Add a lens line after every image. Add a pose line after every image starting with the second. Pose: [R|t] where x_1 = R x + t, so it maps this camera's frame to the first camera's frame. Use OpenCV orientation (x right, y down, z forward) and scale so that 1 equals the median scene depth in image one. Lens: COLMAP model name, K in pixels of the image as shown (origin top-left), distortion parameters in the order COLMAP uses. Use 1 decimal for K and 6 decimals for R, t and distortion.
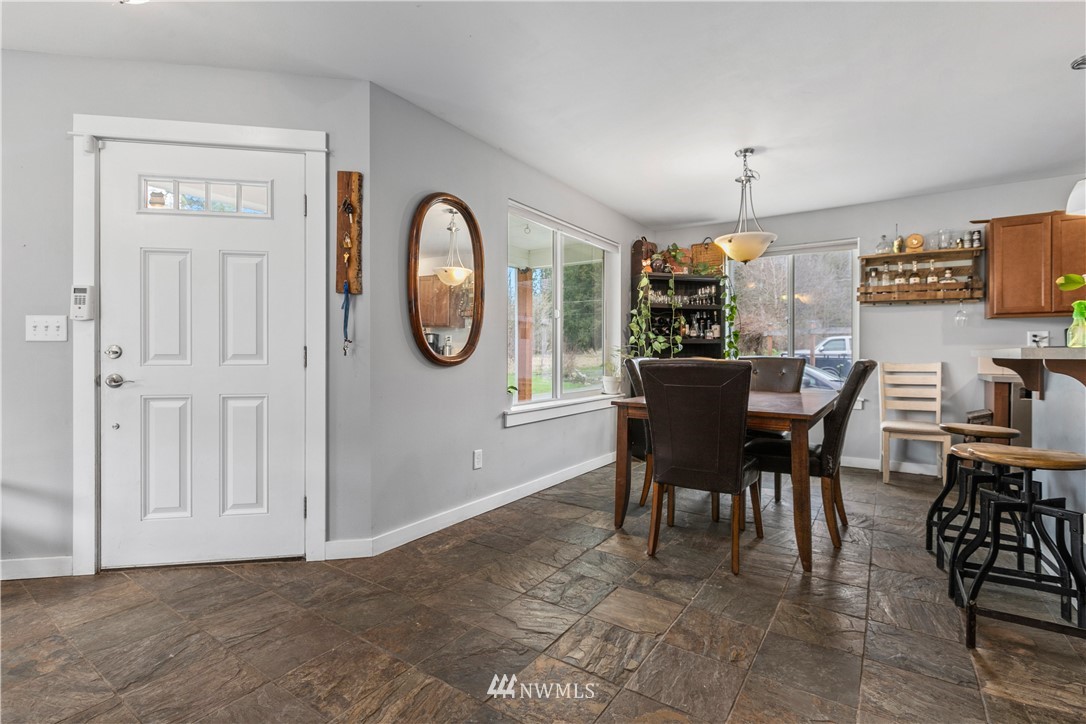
lens RADIAL K [[511.9, 0, 540.4], [0, 511.9, 360.1], [0, 0, 1]] dist [-0.003446, 0.000125]
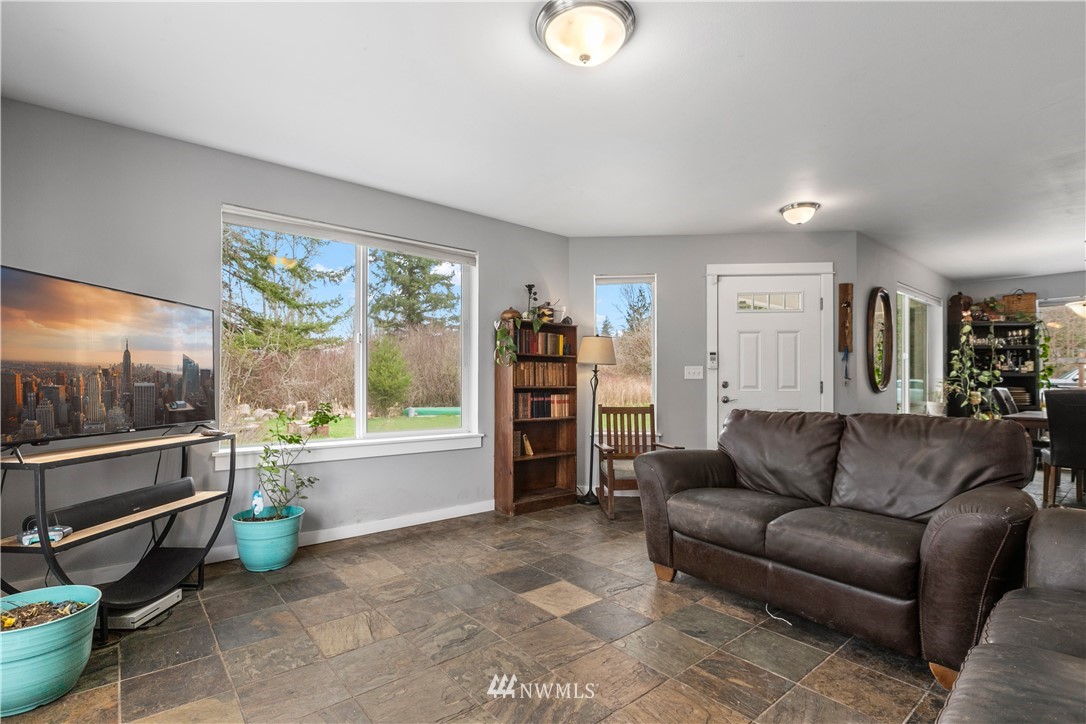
lens RADIAL K [[511.9, 0, 538.7], [0, 511.9, 387.2], [0, 0, 1]] dist [-0.003446, 0.000125]
pose [[0.962133, 0.002535, -0.272569, -0.470240], [-0.003306, 0.999992, -0.002368, 0.000063], [0.272561, 0.003180, 0.962133, -0.511596]]
